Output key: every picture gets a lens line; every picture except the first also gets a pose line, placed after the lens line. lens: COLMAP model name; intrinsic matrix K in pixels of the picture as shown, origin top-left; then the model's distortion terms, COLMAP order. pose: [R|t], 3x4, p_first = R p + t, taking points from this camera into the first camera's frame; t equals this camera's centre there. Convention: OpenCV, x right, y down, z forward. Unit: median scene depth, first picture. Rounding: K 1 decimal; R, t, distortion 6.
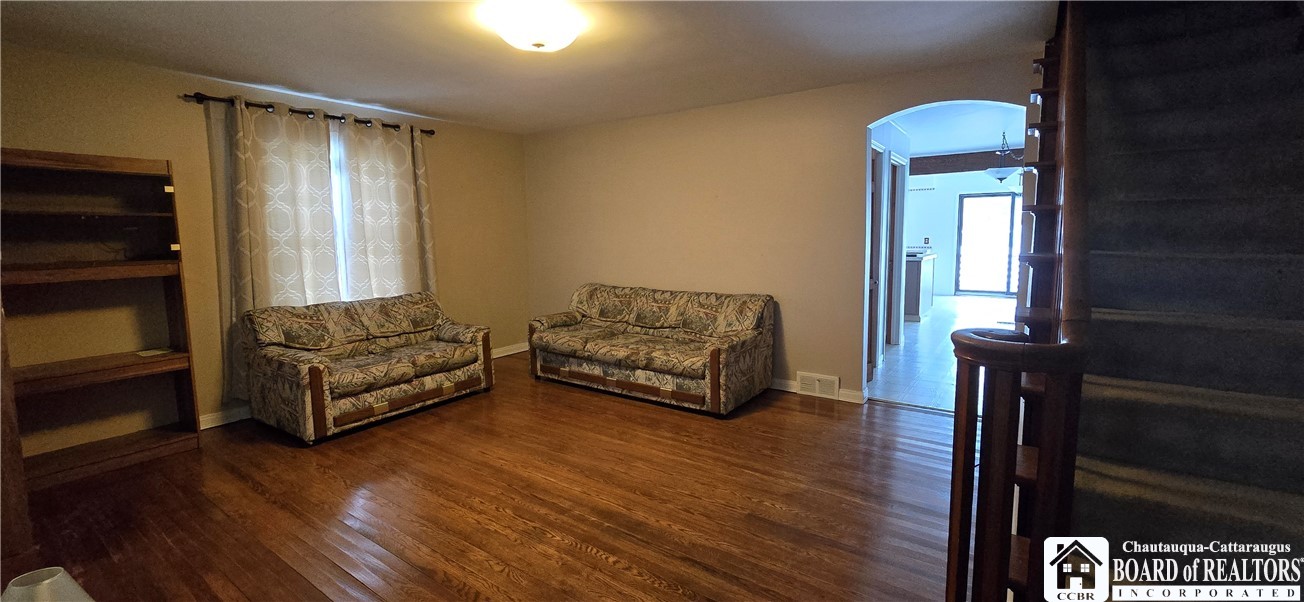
lens RADIAL K [[532.6, 0, 657.0], [0, 532.6, 290.3], [0, 0, 1]] dist [-0.000578, -0.000281]
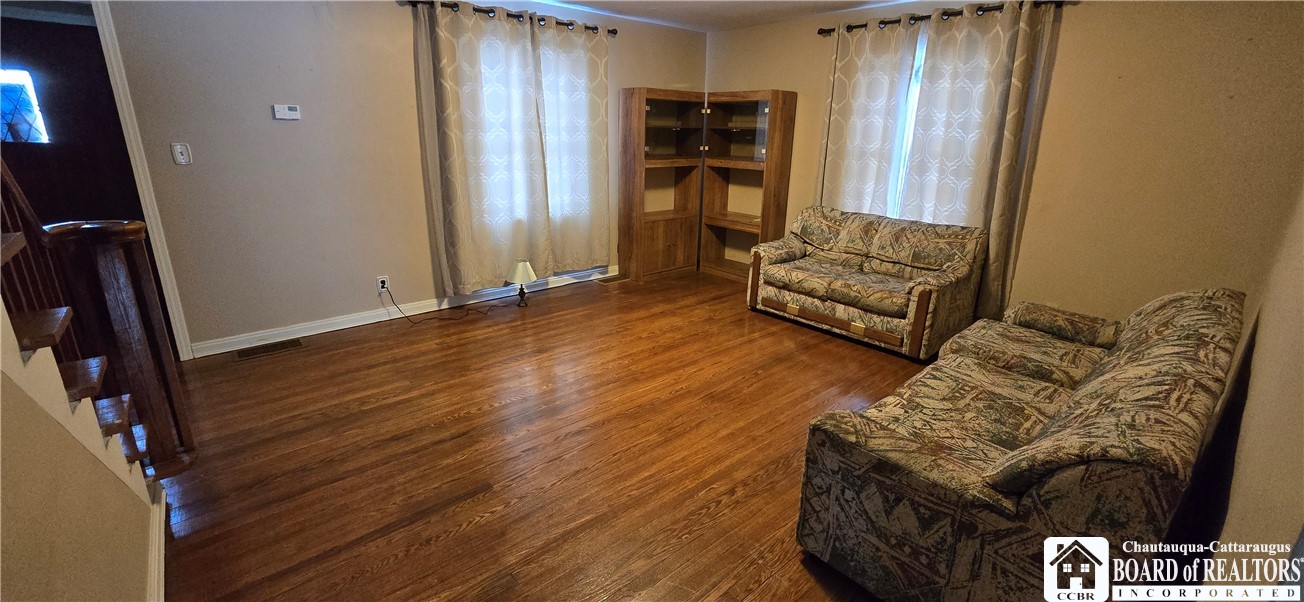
lens RADIAL K [[532.6, 0, 657.0], [0, 532.6, 290.3], [0, 0, 1]] dist [-0.000578, -0.000281]
pose [[-0.242632, 0.286248, -0.926926, 0.528355], [-0.125179, 0.938252, 0.322512, -0.128593], [0.962008, 0.194283, -0.191818, 0.873978]]
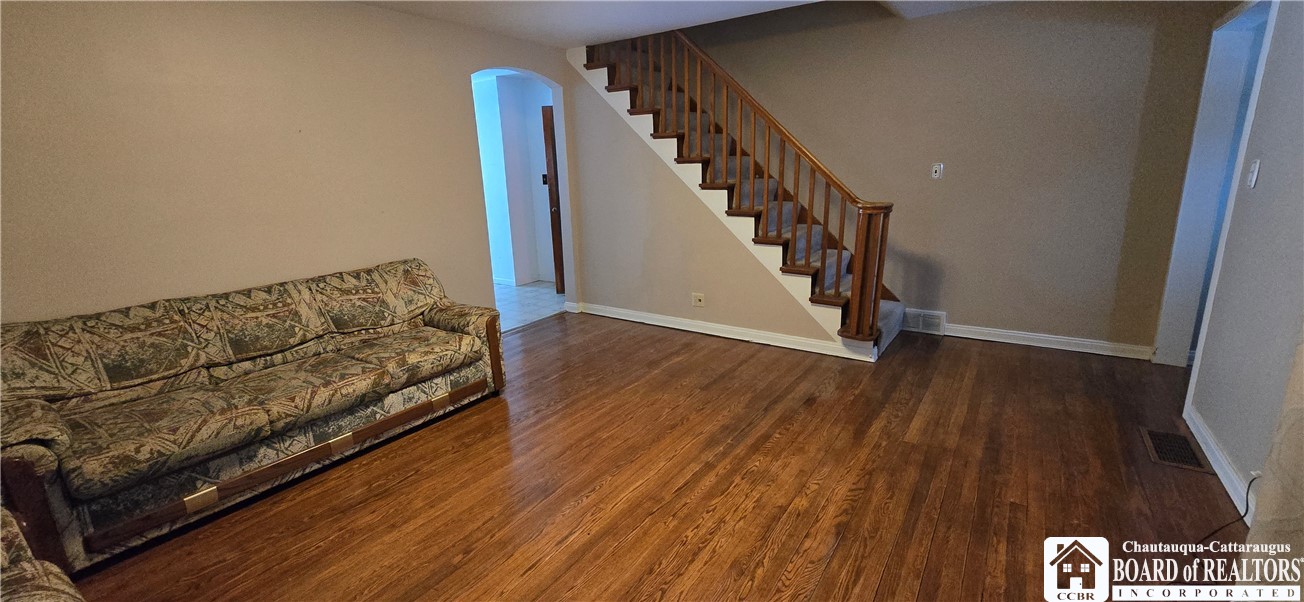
lens RADIAL K [[532.6, 0, 657.0], [0, 532.6, 290.3], [0, 0, 1]] dist [-0.000578, -0.000281]
pose [[-0.012715, -0.209271, 0.977775, -0.681452], [0.141664, 0.967614, 0.208938, -0.069675], [-0.989833, 0.141173, 0.017343, 0.670793]]
